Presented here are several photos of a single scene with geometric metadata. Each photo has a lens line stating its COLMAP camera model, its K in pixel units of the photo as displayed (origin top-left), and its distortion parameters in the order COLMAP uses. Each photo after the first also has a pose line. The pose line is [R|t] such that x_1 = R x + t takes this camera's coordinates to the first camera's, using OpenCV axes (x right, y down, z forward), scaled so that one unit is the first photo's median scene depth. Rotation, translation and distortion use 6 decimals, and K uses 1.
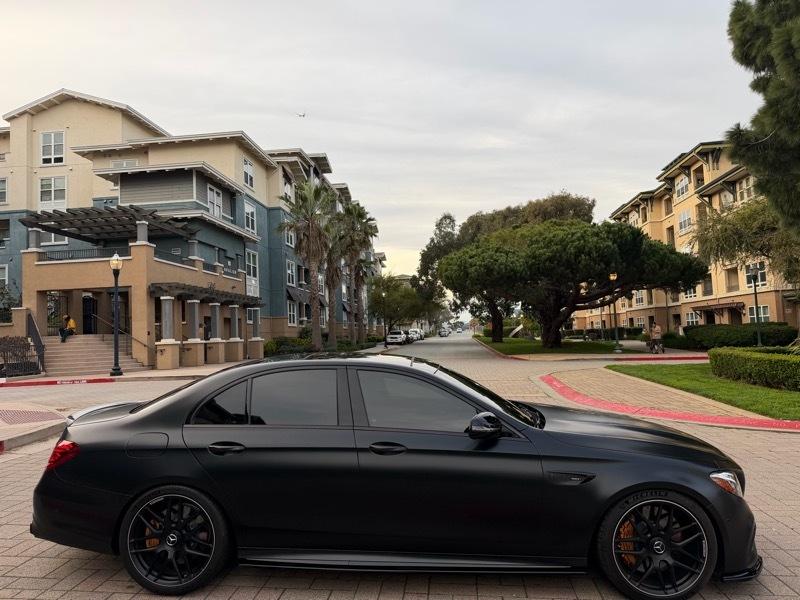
lens RADIAL K [[563.7, 0, 408.3], [0, 563.7, 305.8], [0, 0, 1]] dist [0.052070, -0.075478]
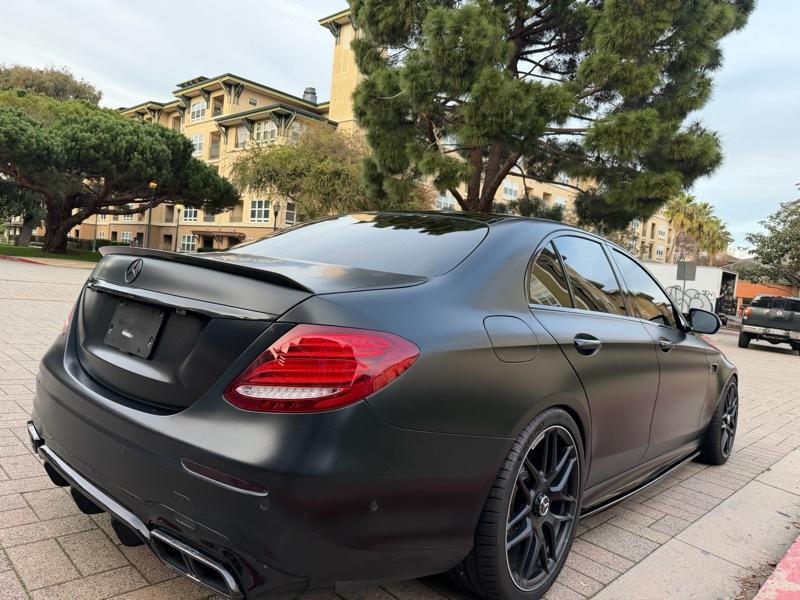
lens RADIAL K [[563.0, 0, 412.6], [0, 563.0, 295.9], [0, 0, 1]] dist [0.032943, -0.030142]
pose [[0.604422, 0.061635, 0.794277, -0.090513], [-0.156351, 0.986791, 0.042404, 0.019384], [-0.781171, -0.149816, 0.606075, 0.075264]]
